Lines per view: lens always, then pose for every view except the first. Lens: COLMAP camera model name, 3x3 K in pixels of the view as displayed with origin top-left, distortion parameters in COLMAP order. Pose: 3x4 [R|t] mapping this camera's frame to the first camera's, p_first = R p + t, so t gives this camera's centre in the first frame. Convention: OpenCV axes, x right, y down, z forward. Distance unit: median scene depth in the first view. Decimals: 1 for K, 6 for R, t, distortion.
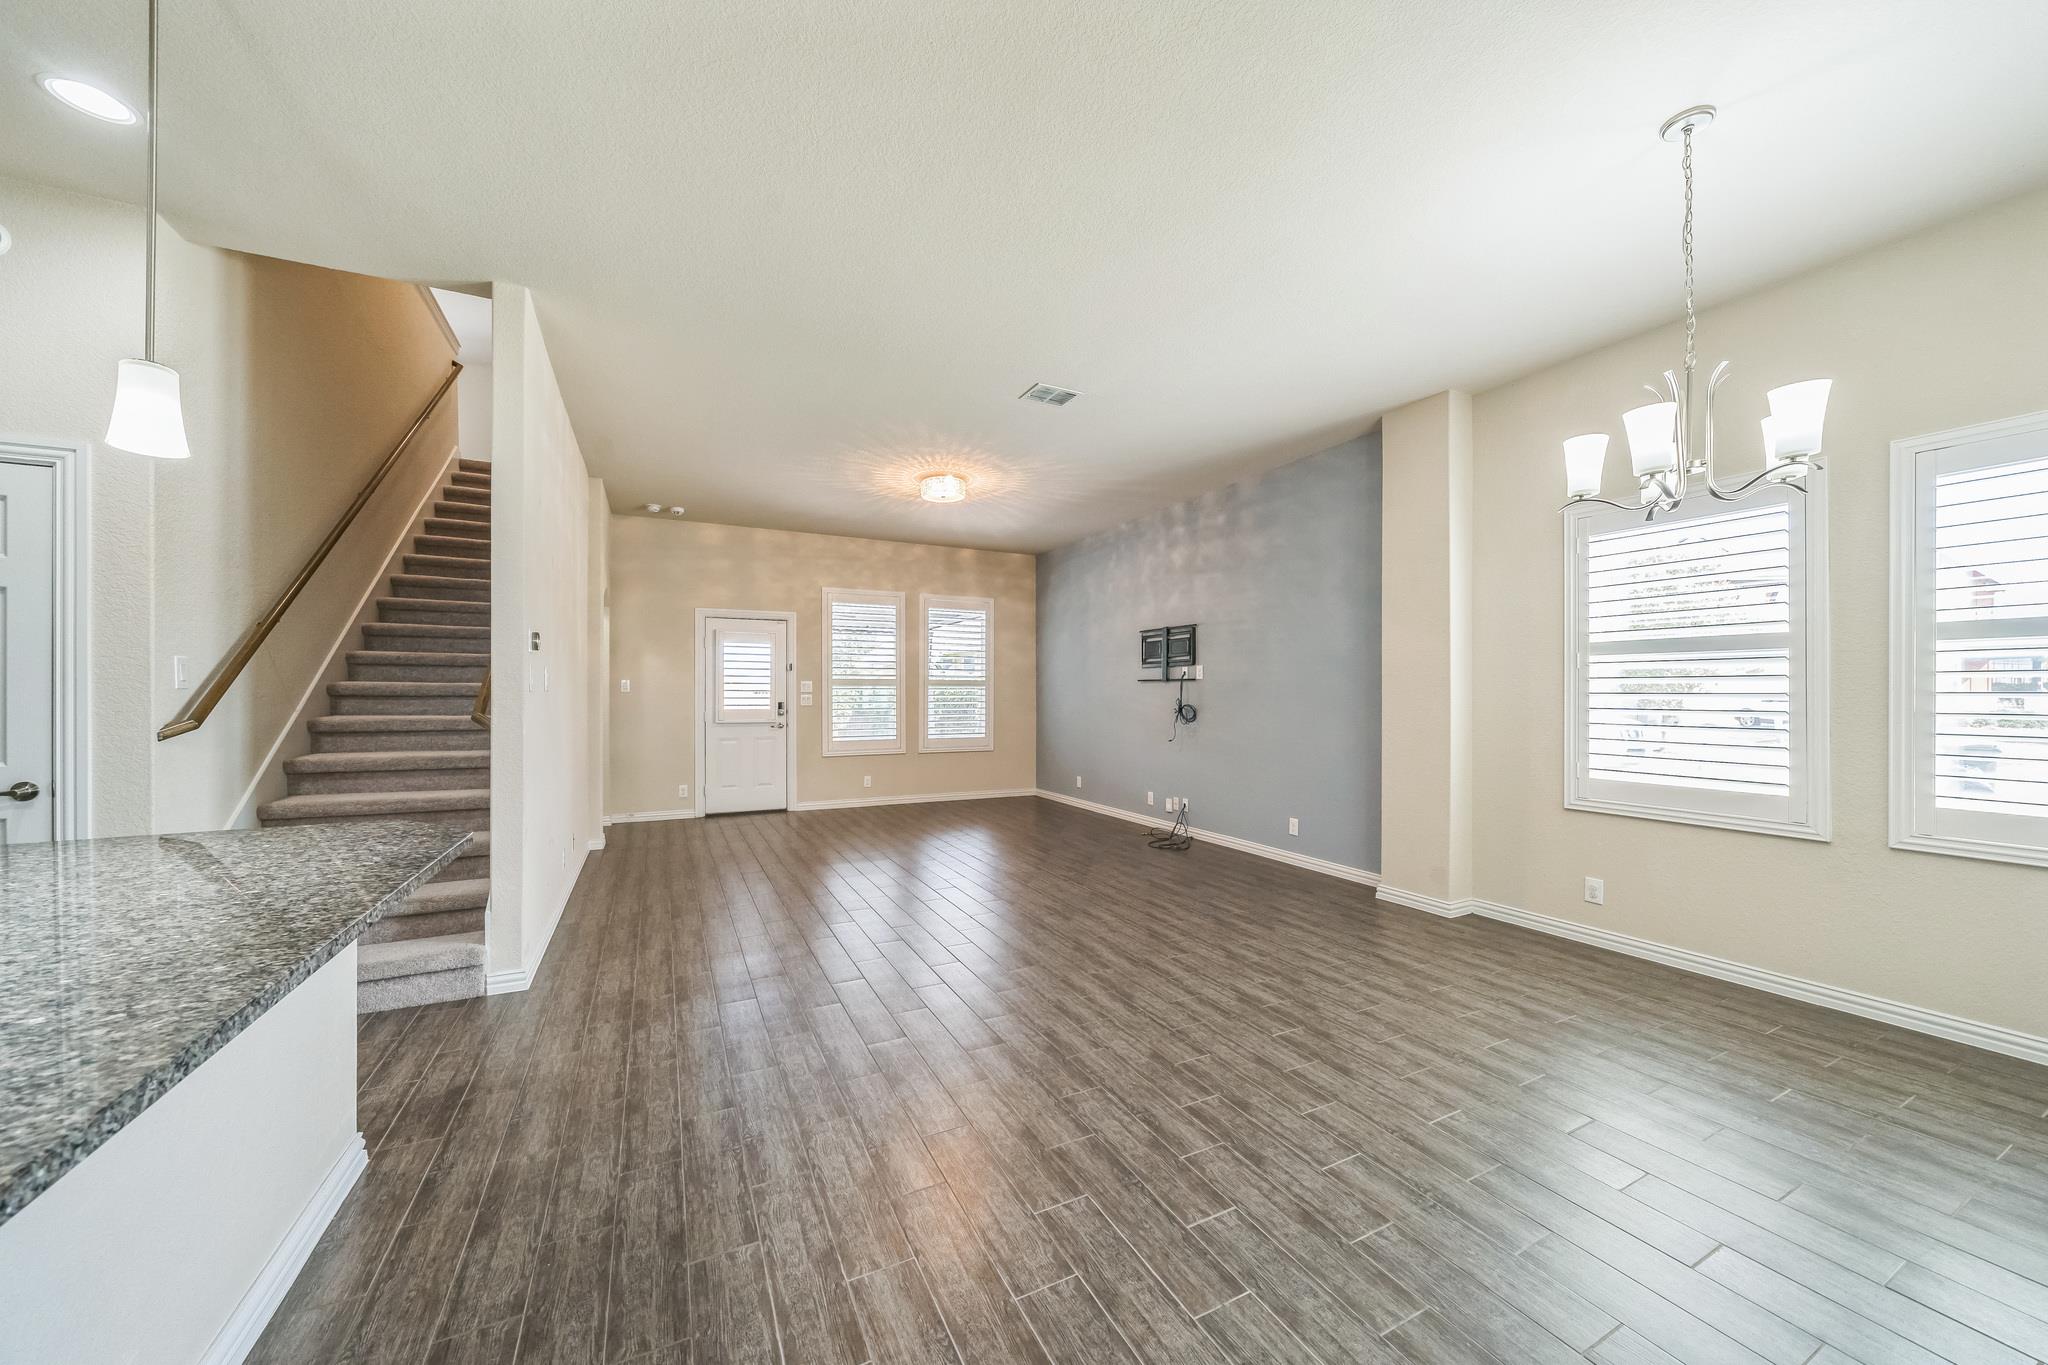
lens RADIAL K [[715.2, 0, 1020.1], [0, 715.2, 693.6], [0, 0, 1]] dist [-0.001612, 0.000554]
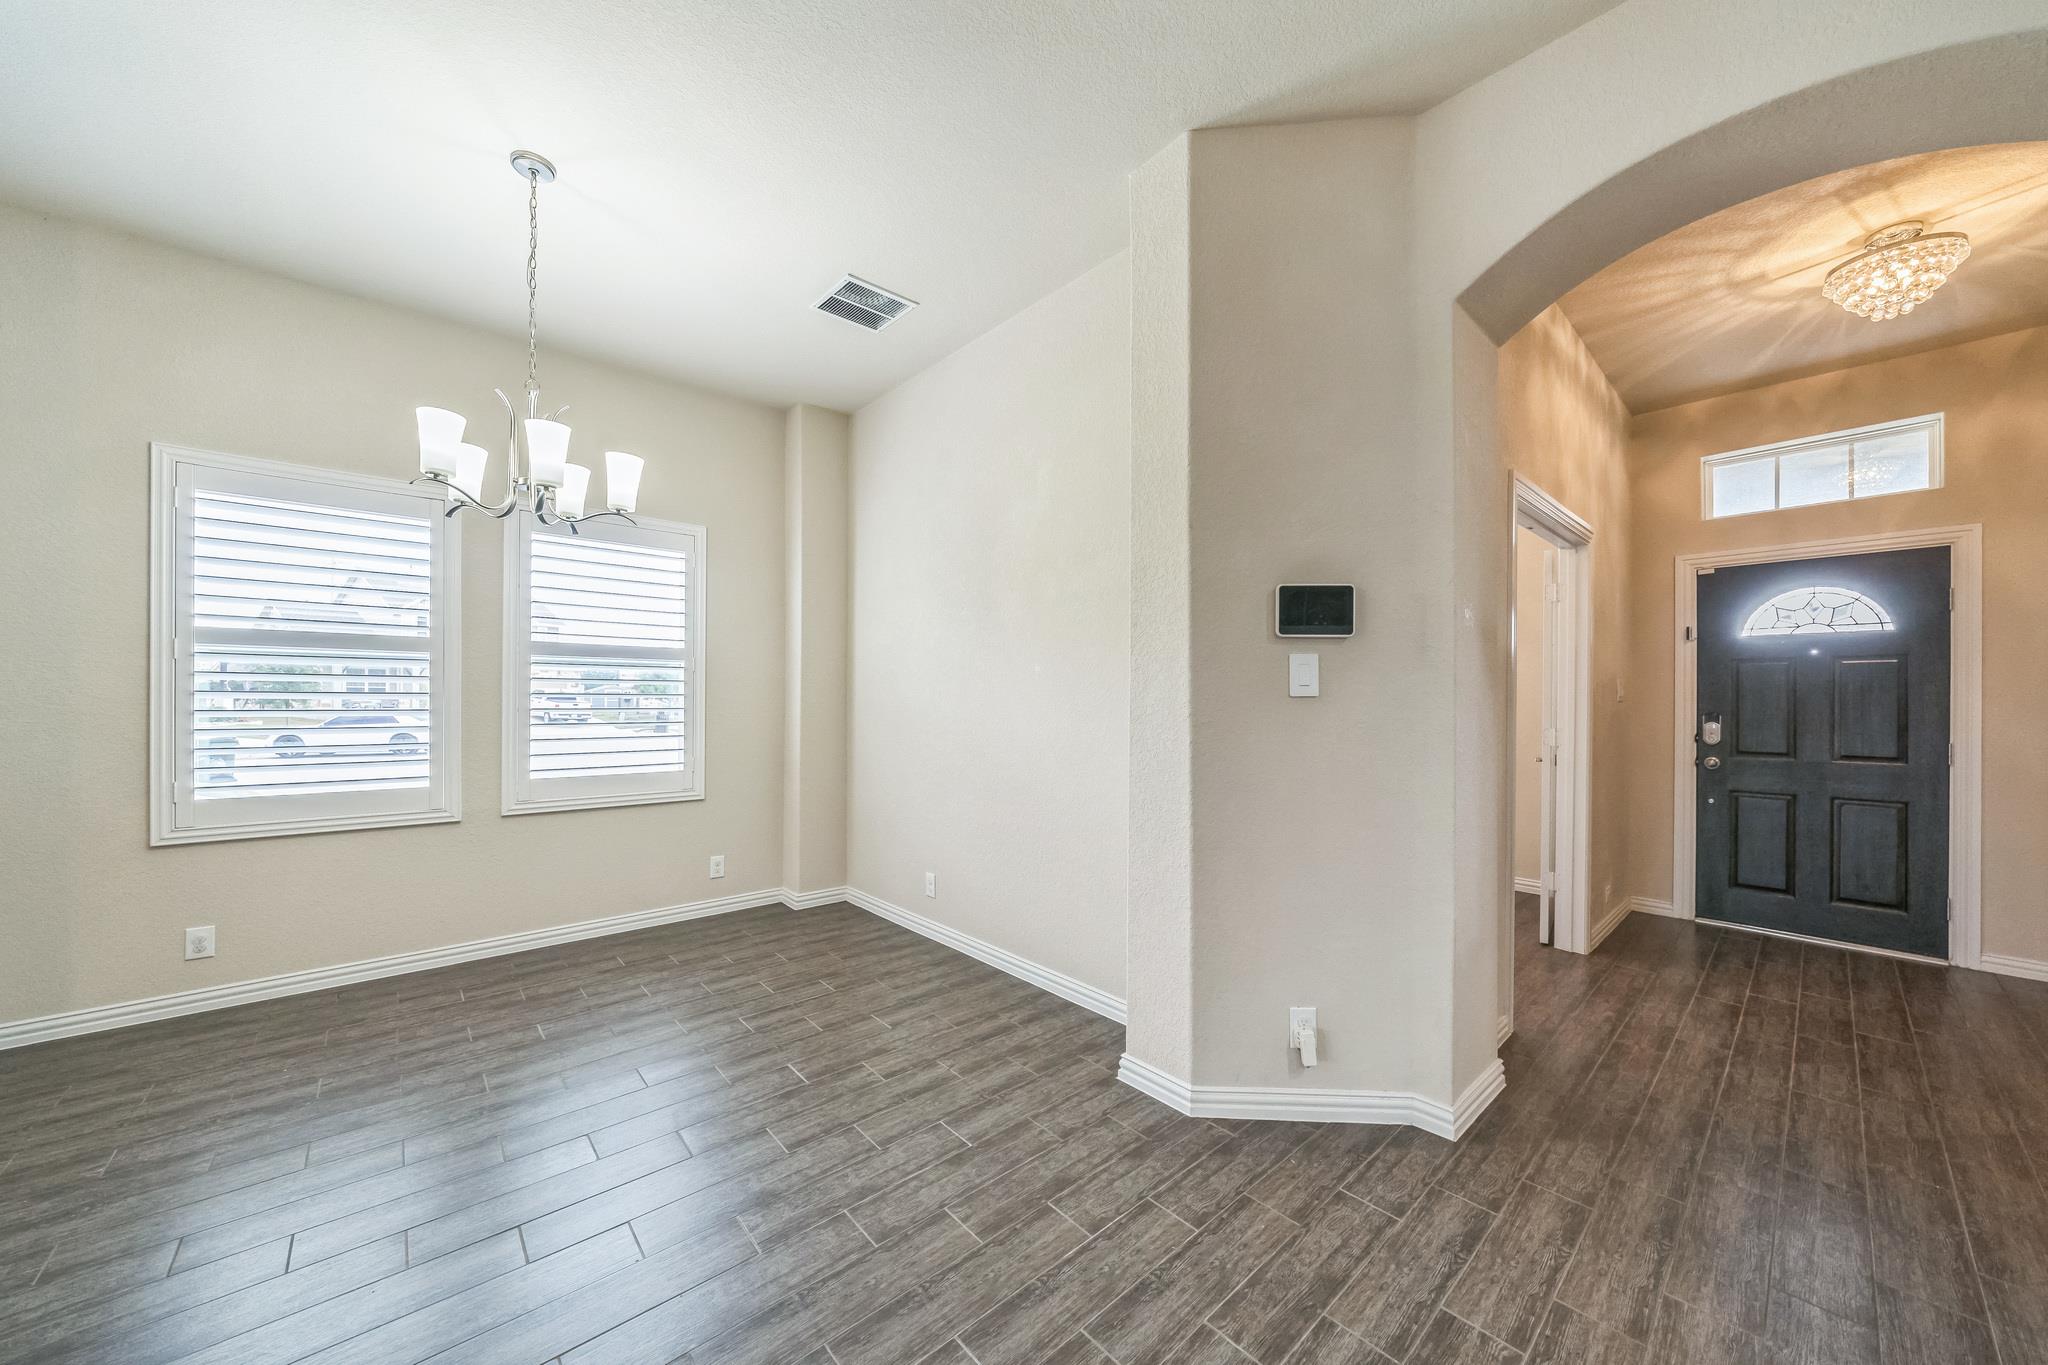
lens RADIAL K [[715.2, 0, 1015.7], [0, 715.2, 699.7], [0, 0, 1]] dist [-0.001612, 0.000554]
pose [[-0.233492, -0.004563, 0.972348, -0.096490], [-0.006420, 0.999974, 0.003151, 0.000043], [-0.972338, -0.005507, -0.233515, 0.178684]]
